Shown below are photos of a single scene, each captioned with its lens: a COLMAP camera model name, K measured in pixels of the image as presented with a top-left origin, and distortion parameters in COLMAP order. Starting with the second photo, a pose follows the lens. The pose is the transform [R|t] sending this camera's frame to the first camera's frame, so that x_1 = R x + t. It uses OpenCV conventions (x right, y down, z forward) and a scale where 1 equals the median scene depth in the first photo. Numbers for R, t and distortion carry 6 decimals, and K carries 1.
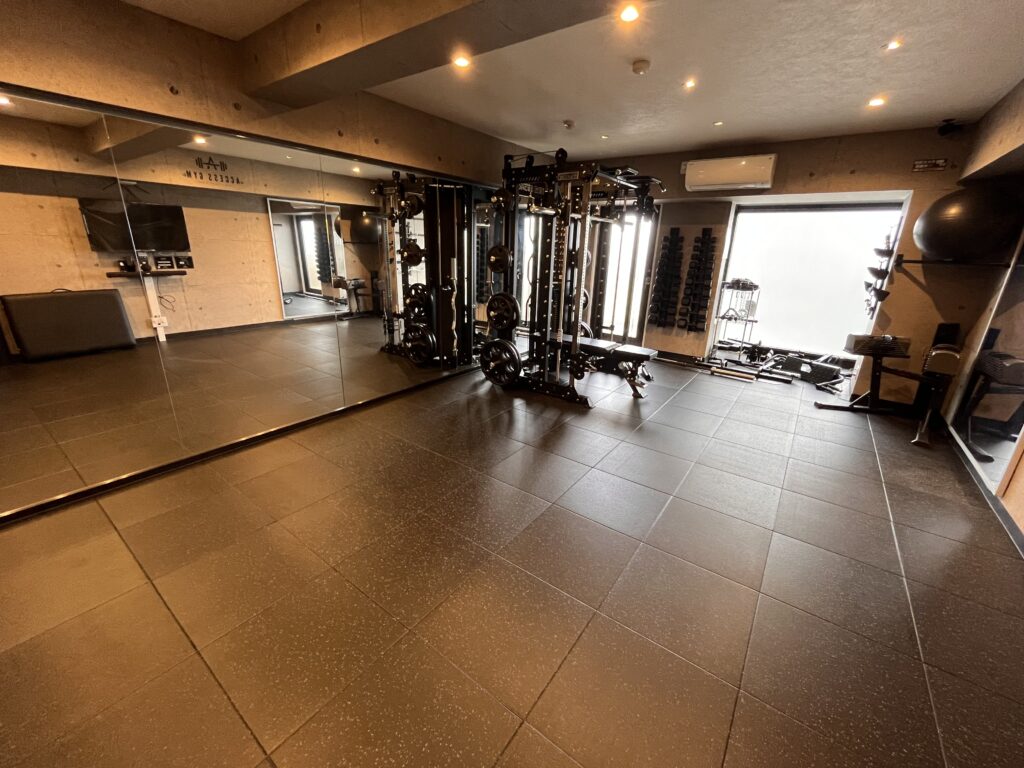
lens RADIAL K [[414.1, 0, 509.8], [0, 414.1, 382.8], [0, 0, 1]] dist [0.002116, -0.000073]
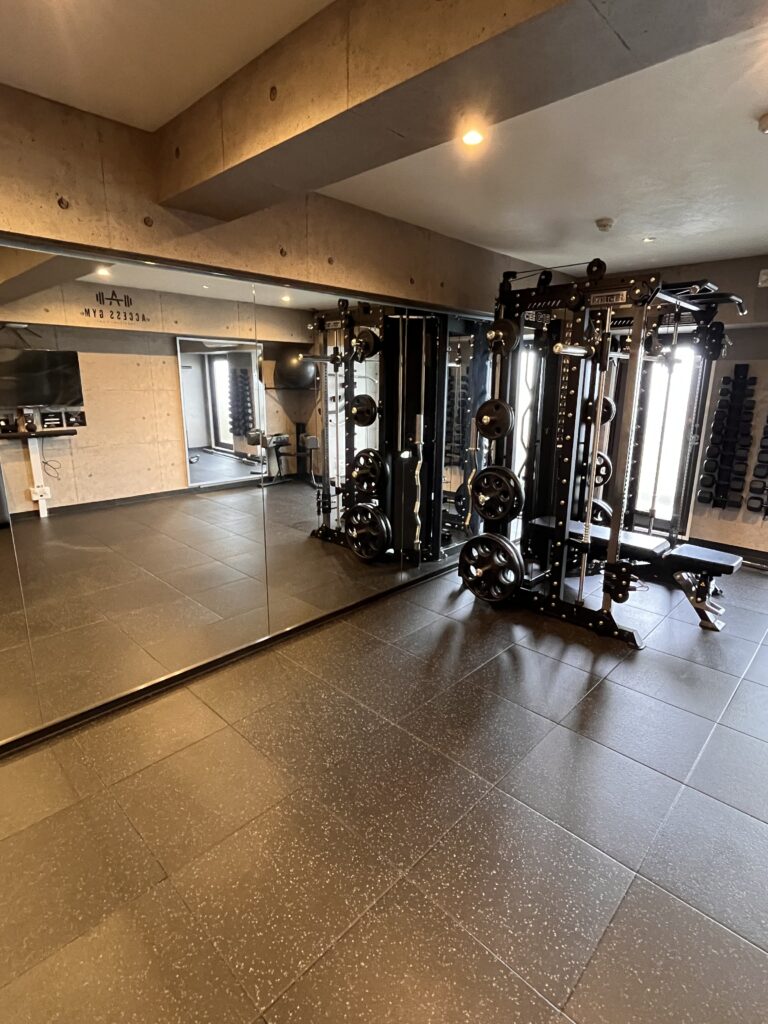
lens RADIAL K [[522.8, 0, 387.6], [0, 522.8, 509.7], [0, 0, 1]] dist [-0.003864, 0.002647]
pose [[0.992009, 0.013433, -0.125448, -0.079984], [-0.023148, 0.996816, -0.076308, -0.072012], [0.124023, 0.078602, 0.989161, 0.125367]]
